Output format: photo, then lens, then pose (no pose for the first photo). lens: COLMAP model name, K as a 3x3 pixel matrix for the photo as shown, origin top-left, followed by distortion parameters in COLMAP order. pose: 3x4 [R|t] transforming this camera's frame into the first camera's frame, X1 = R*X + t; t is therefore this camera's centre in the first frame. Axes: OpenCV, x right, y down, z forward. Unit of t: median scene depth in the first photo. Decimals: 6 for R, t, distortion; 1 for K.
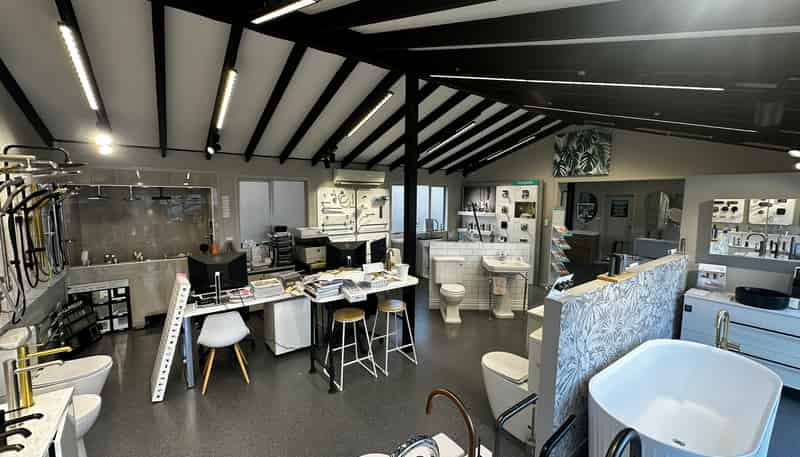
lens RADIAL K [[314.2, 0, 388.8], [0, 314.2, 225.7], [0, 0, 1]] dist [-0.000055, -0.000011]
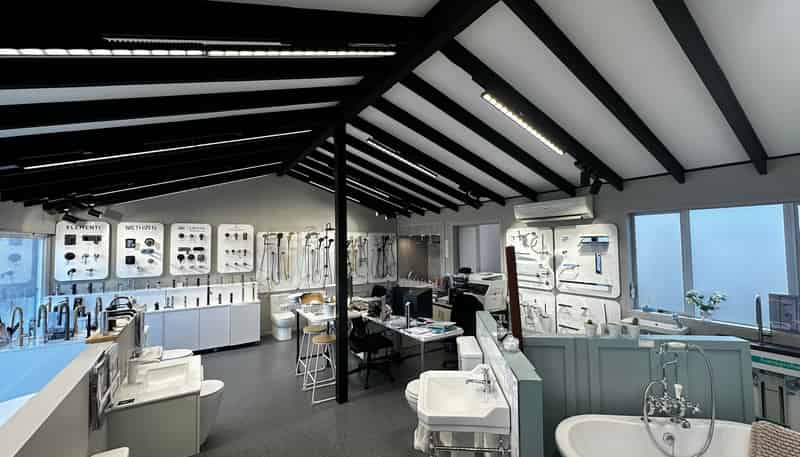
lens RADIAL K [[314.2, 0, 388.8], [0, 314.2, 225.7], [0, 0, 1]] dist [-0.000055, -0.000011]
pose [[-0.062926, -0.035175, -0.997398, 0.617299], [-0.051353, 0.998169, -0.031962, -0.079478], [0.996696, 0.049208, -0.064617, 0.678773]]
